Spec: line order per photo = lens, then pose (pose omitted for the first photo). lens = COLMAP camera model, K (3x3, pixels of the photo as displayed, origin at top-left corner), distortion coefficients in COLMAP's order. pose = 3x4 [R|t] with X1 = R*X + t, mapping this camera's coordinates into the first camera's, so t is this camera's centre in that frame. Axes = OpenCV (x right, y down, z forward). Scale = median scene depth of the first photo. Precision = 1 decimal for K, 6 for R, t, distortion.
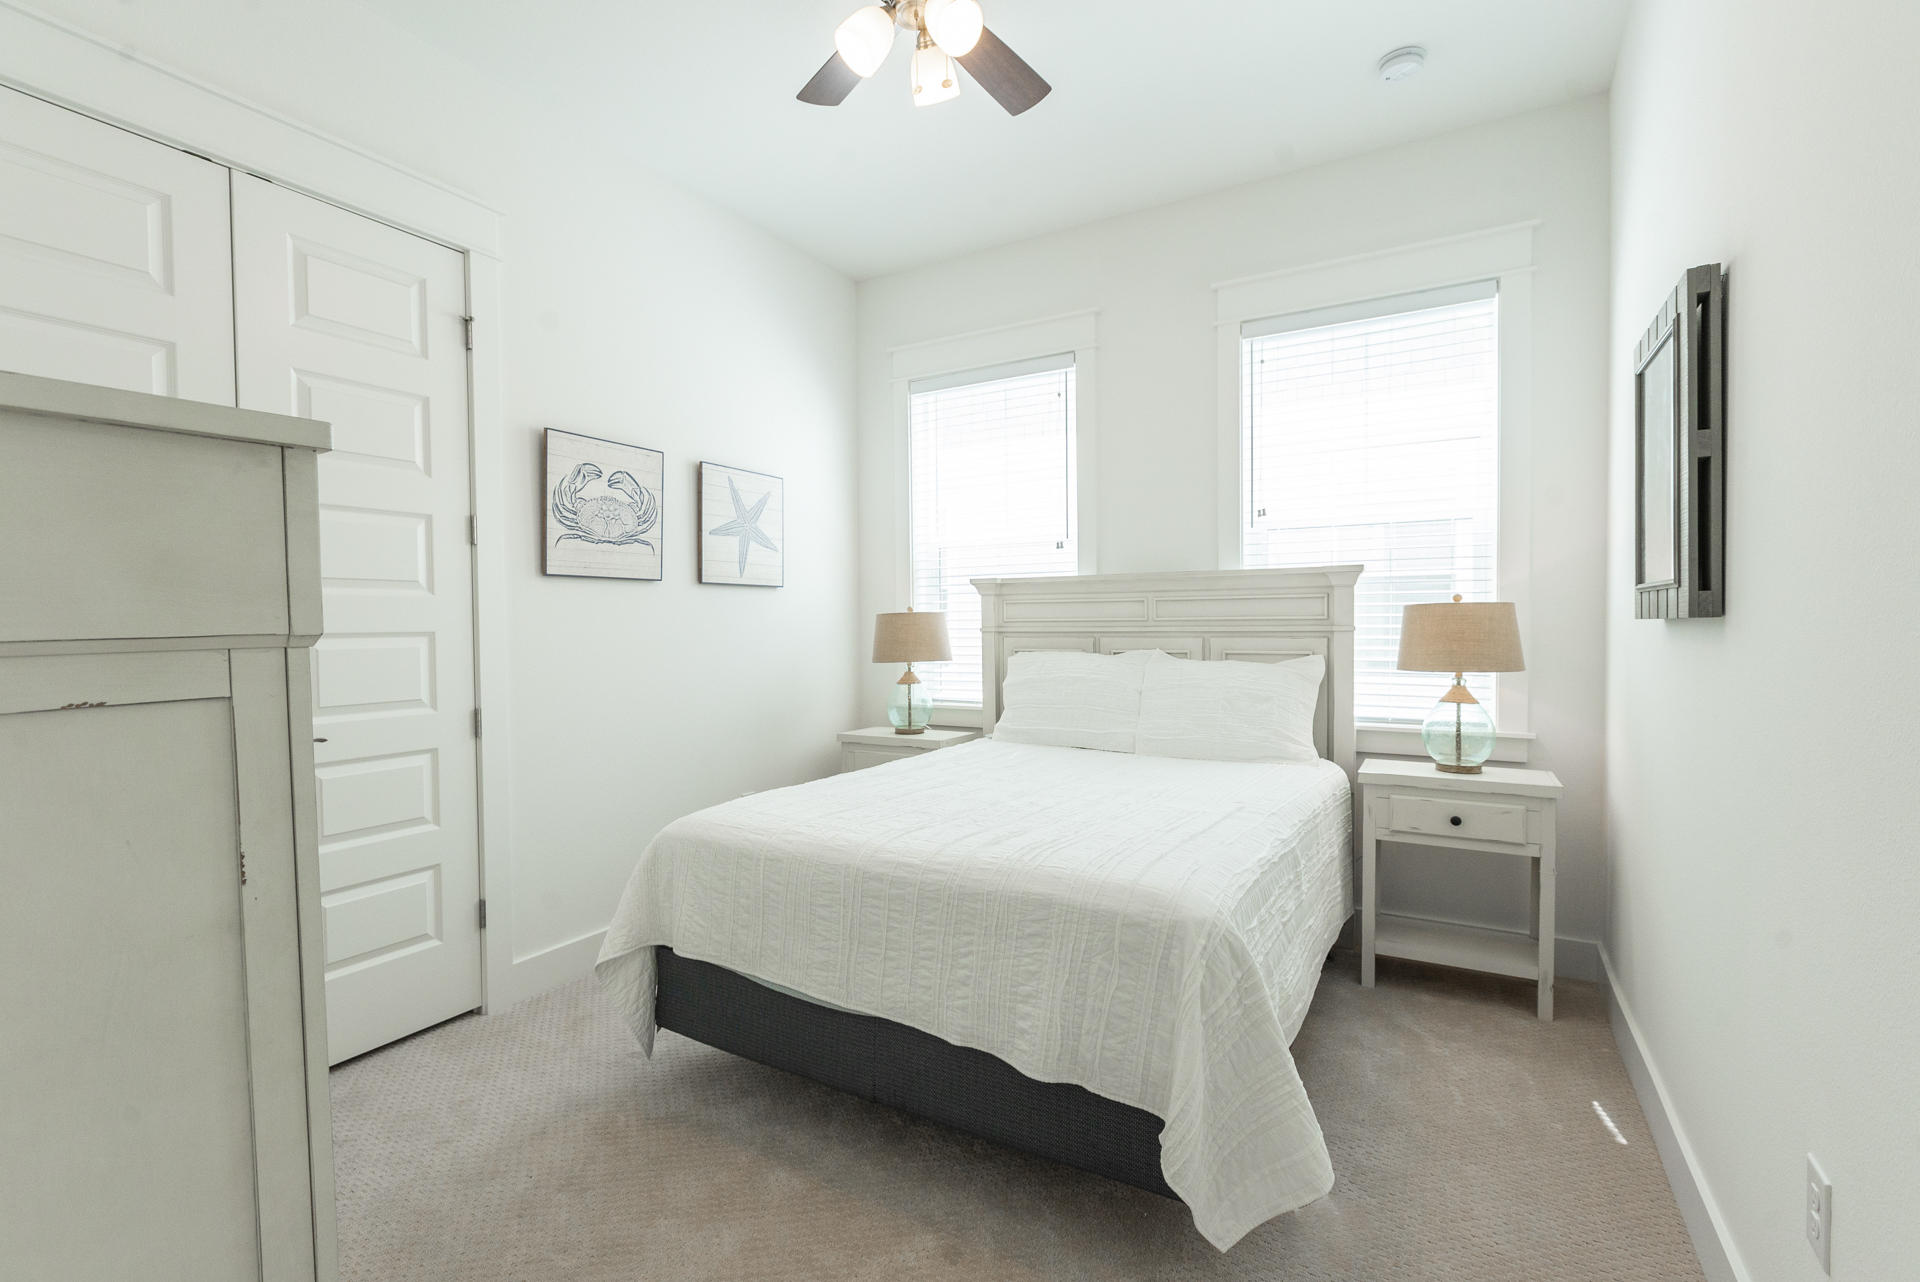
lens RADIAL K [[852.1, 0, 951.1], [0, 852.1, 642.1], [0, 0, 1]] dist [-0.003413, -0.001263]
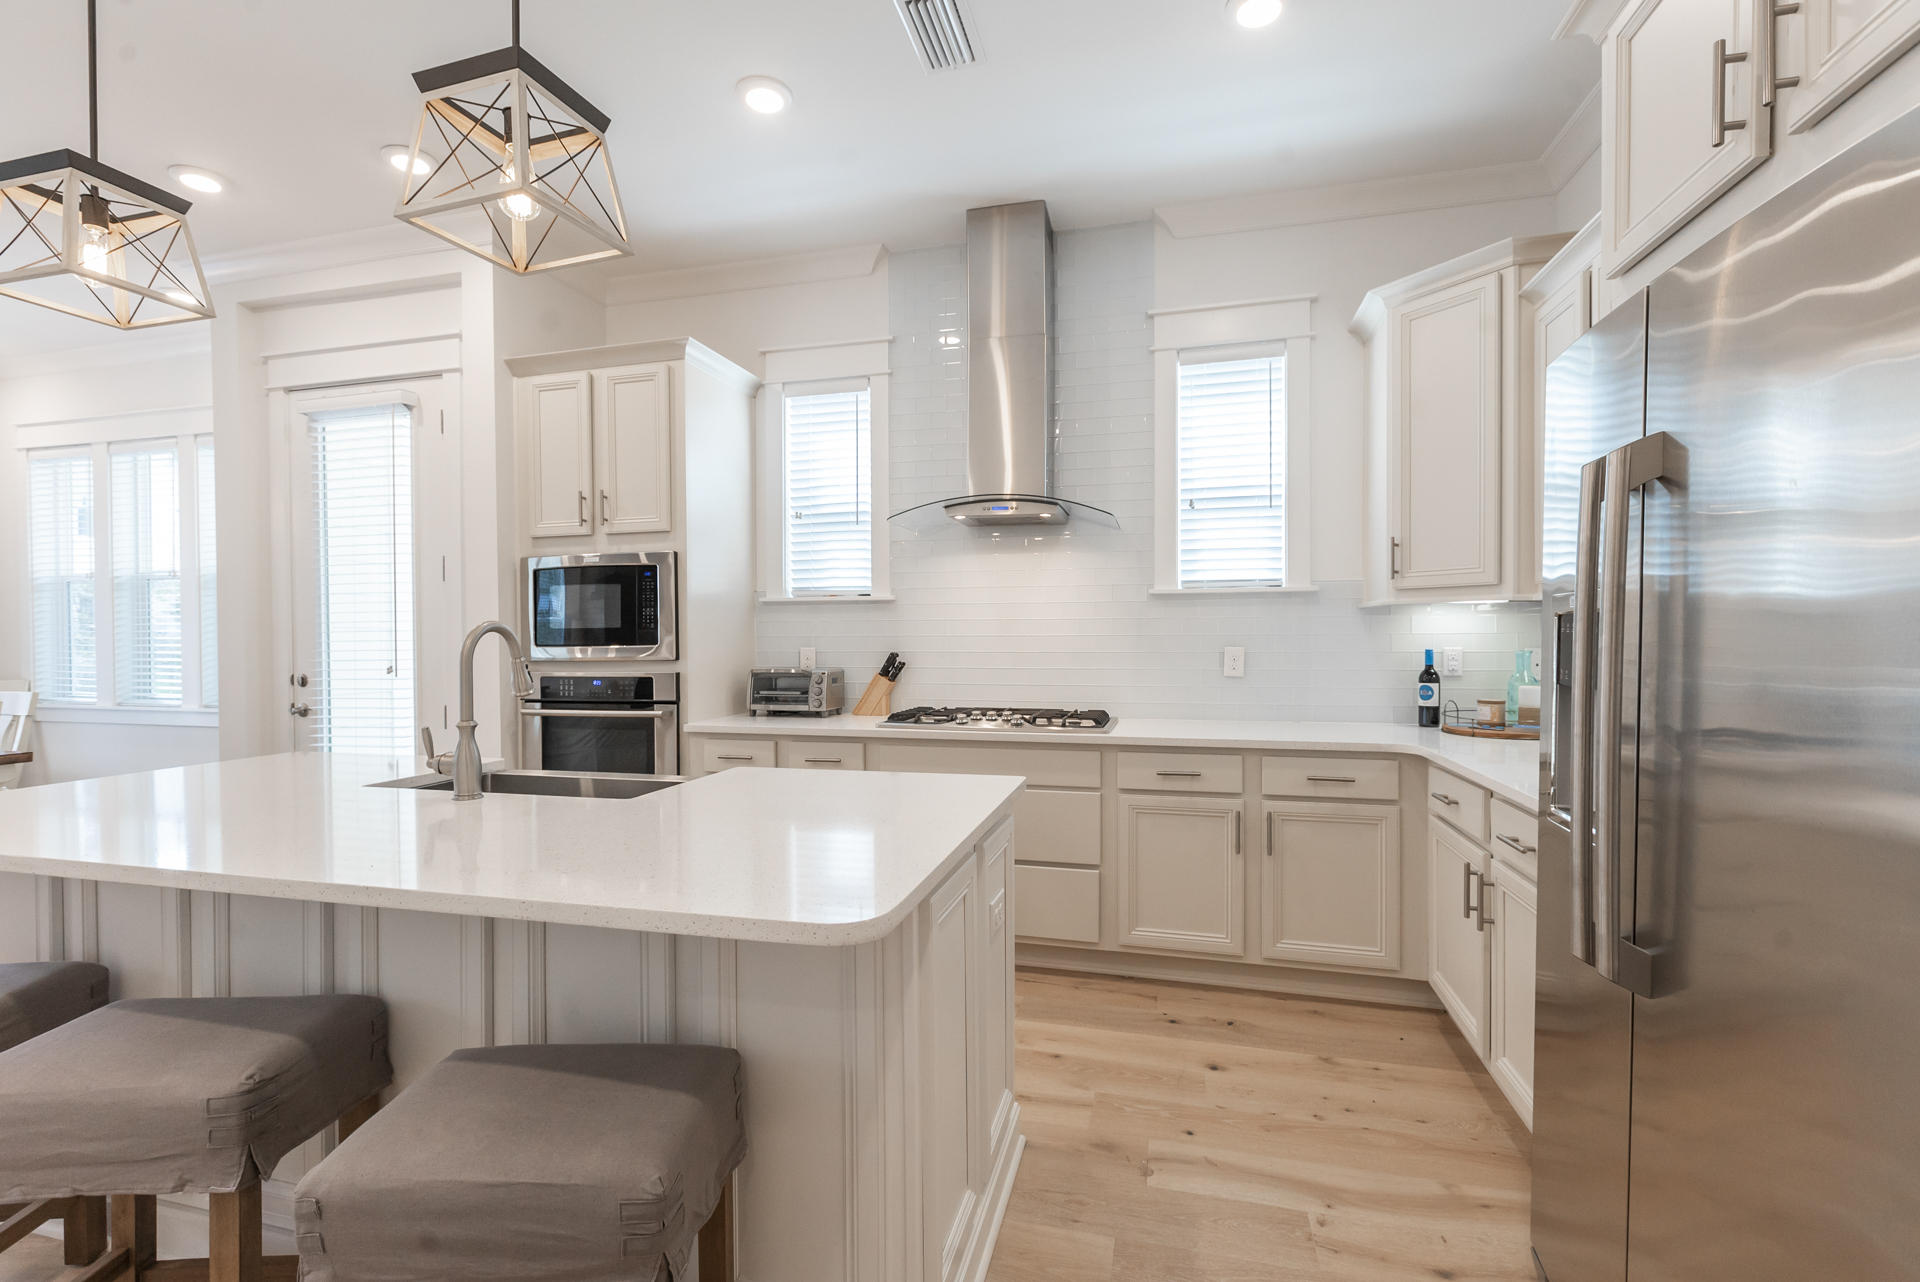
lens RADIAL K [[852.1, 0, 951.1], [0, 852.1, 642.1], [0, 0, 1]] dist [-0.003413, -0.001263]
pose [[0.962496, 0.006659, 0.271215, -0.195787], [0.001333, 0.999571, -0.029274, 0.004791], [-0.271294, 0.028538, 0.962073, 0.099176]]
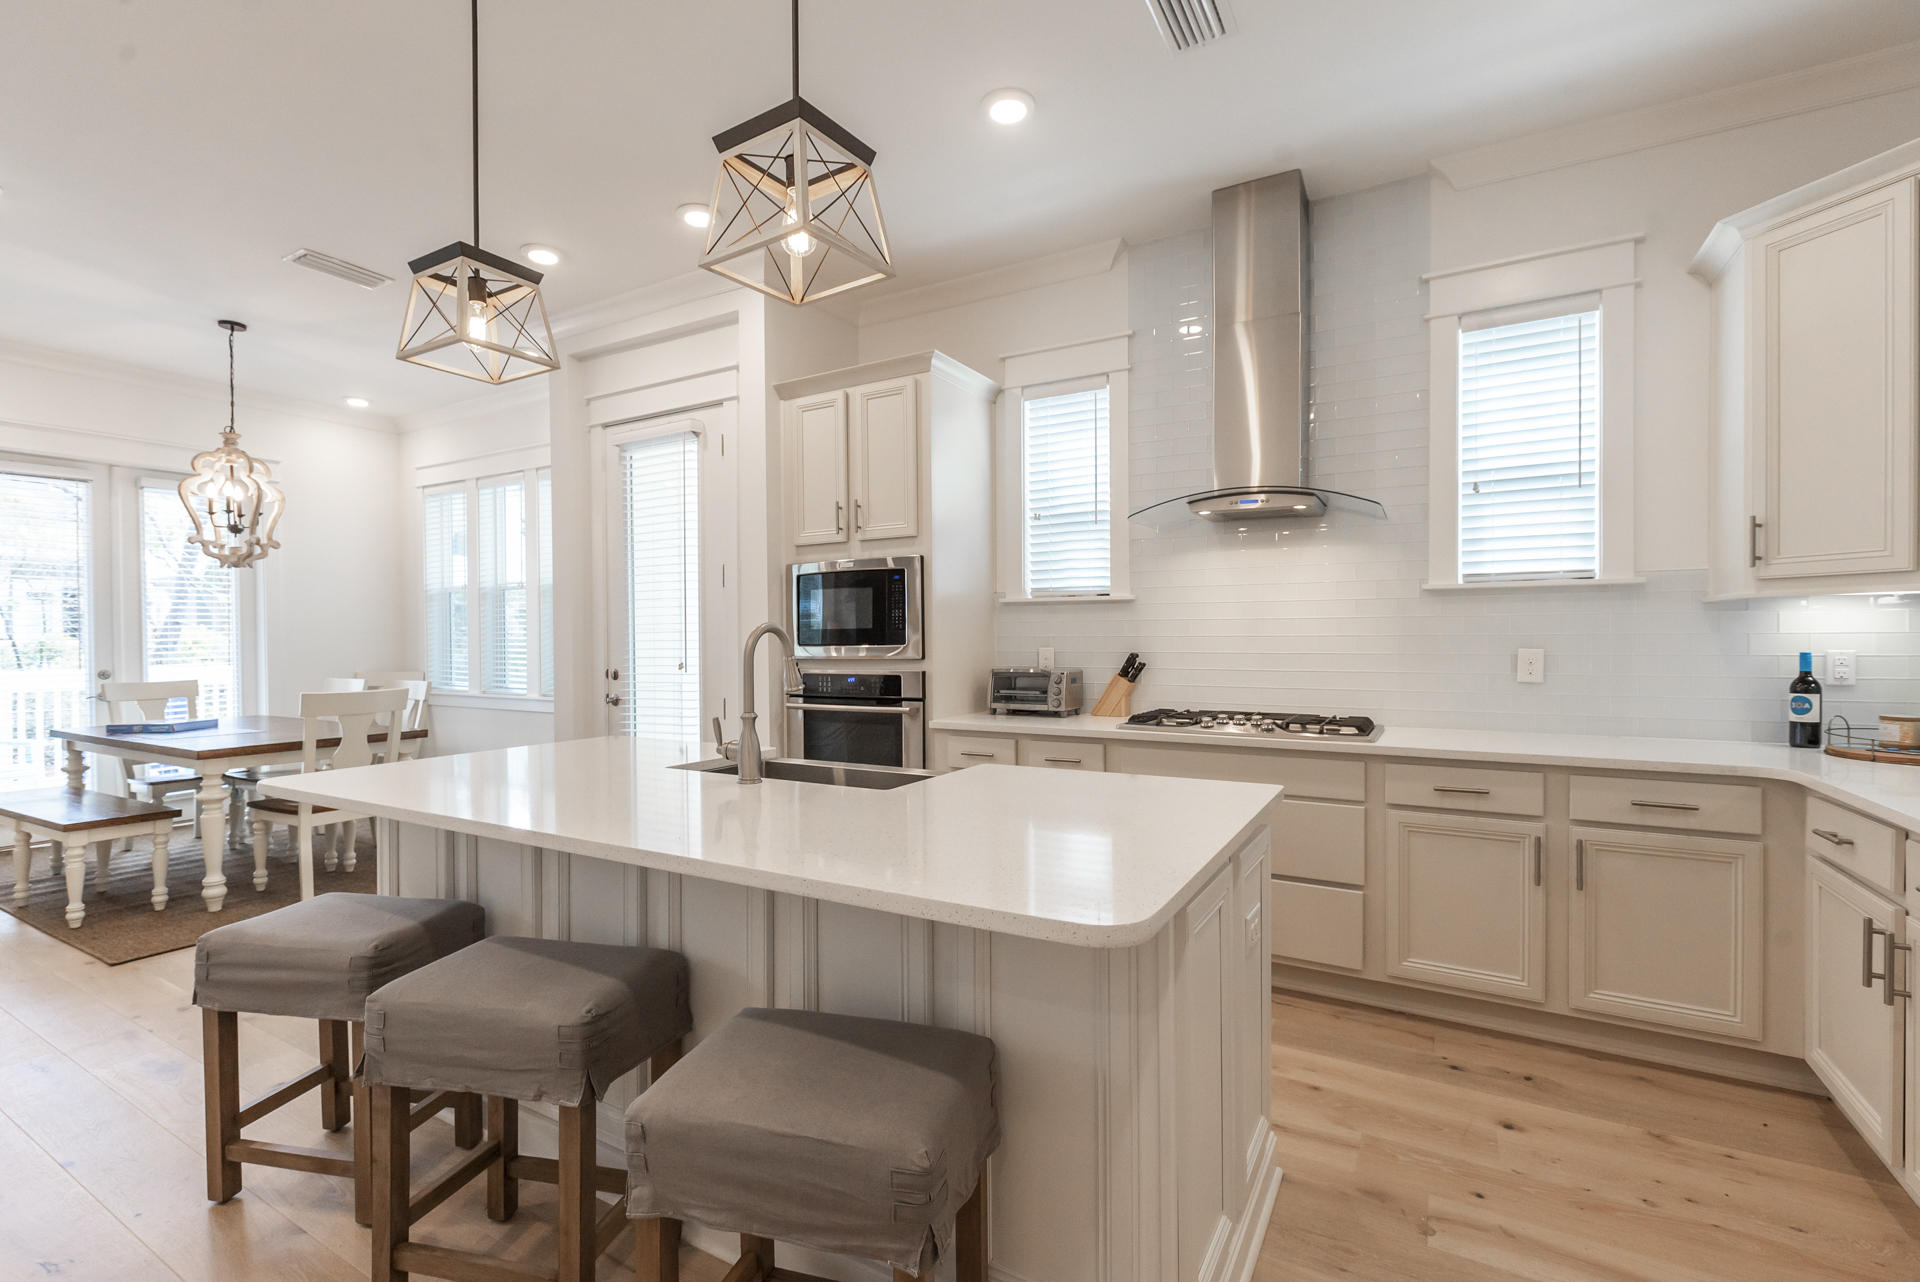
lens RADIAL K [[852.1, 0, 951.1], [0, 852.1, 642.1], [0, 0, 1]] dist [-0.003413, -0.001263]
pose [[0.999957, 0.008227, 0.004323, -0.199552], [-0.008100, 0.999559, -0.028564, 0.004793], [-0.004556, 0.028528, 0.999583, 0.099746]]
